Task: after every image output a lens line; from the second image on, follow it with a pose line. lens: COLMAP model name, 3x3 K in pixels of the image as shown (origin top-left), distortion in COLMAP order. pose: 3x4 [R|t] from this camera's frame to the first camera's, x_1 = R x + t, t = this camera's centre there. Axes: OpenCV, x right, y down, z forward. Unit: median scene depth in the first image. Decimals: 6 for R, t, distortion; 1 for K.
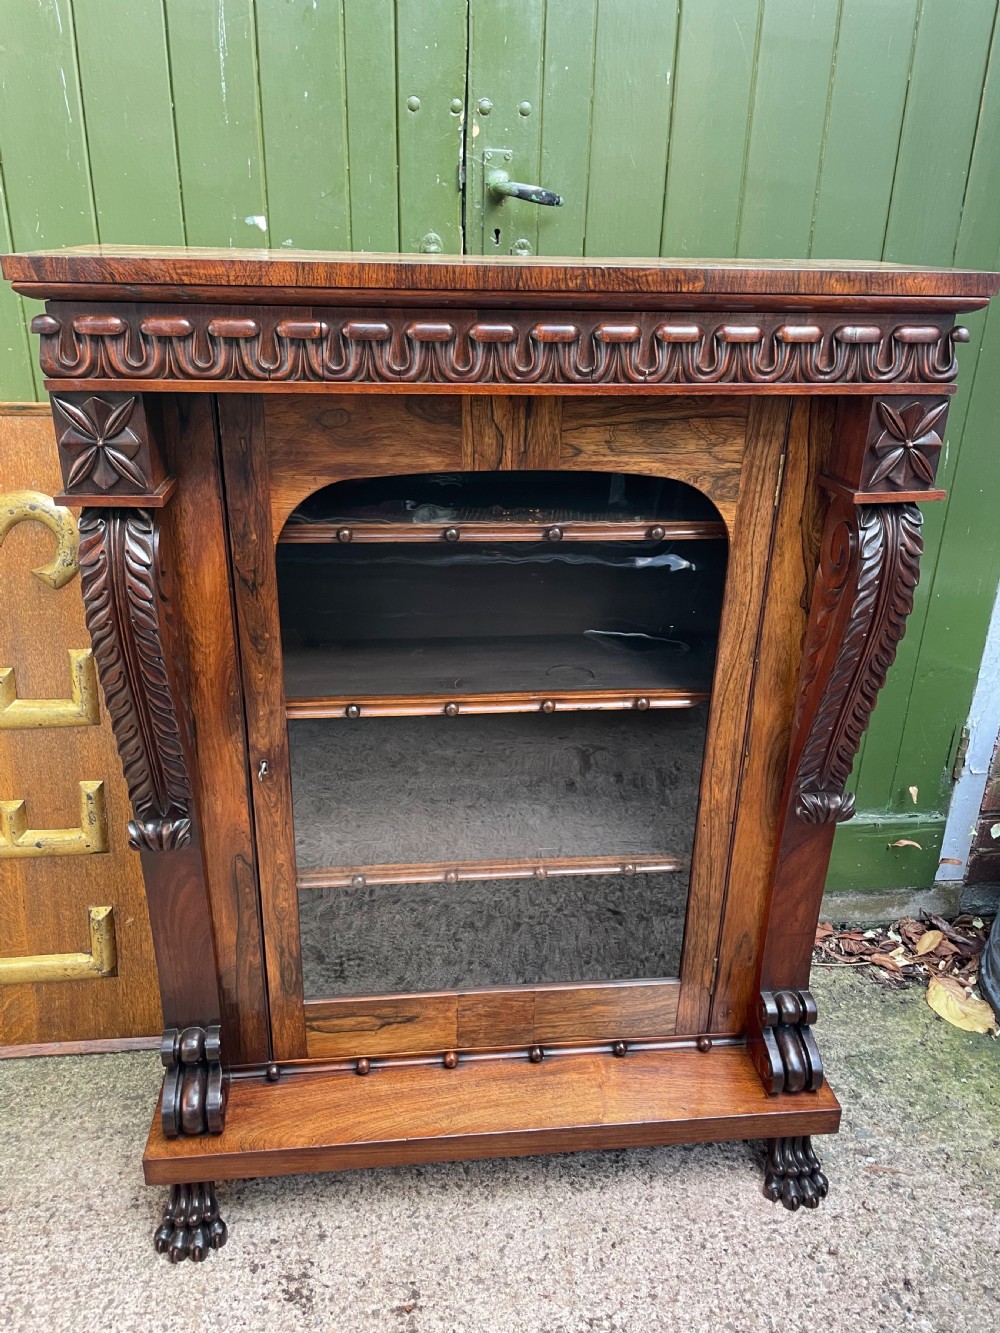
lens RADIAL K [[1007.6, 0, 501.1], [0, 1007.6, 656.9], [0, 0, 1]] dist [0.086828, -0.115003]
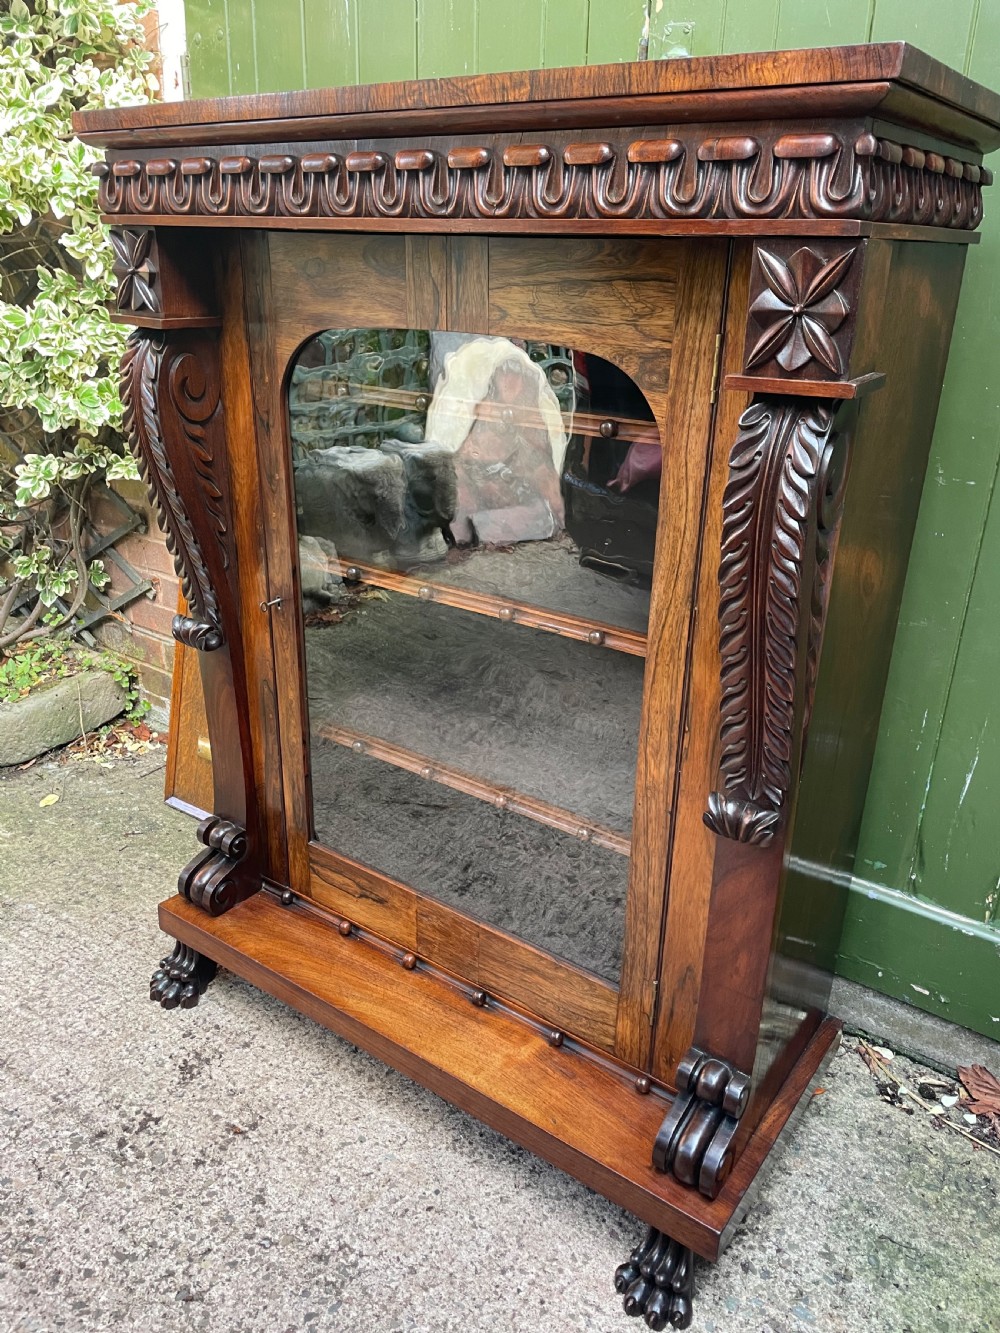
lens RADIAL K [[1009.3, 0, 506.2], [0, 1009.3, 665.6], [0, 0, 1]] dist [0.083263, -0.109901]
pose [[0.743315, 0.250508, -0.620264, 0.624679], [-0.269351, 0.960828, 0.065266, 0.033885], [0.612317, 0.118555, 0.781673, 0.281318]]
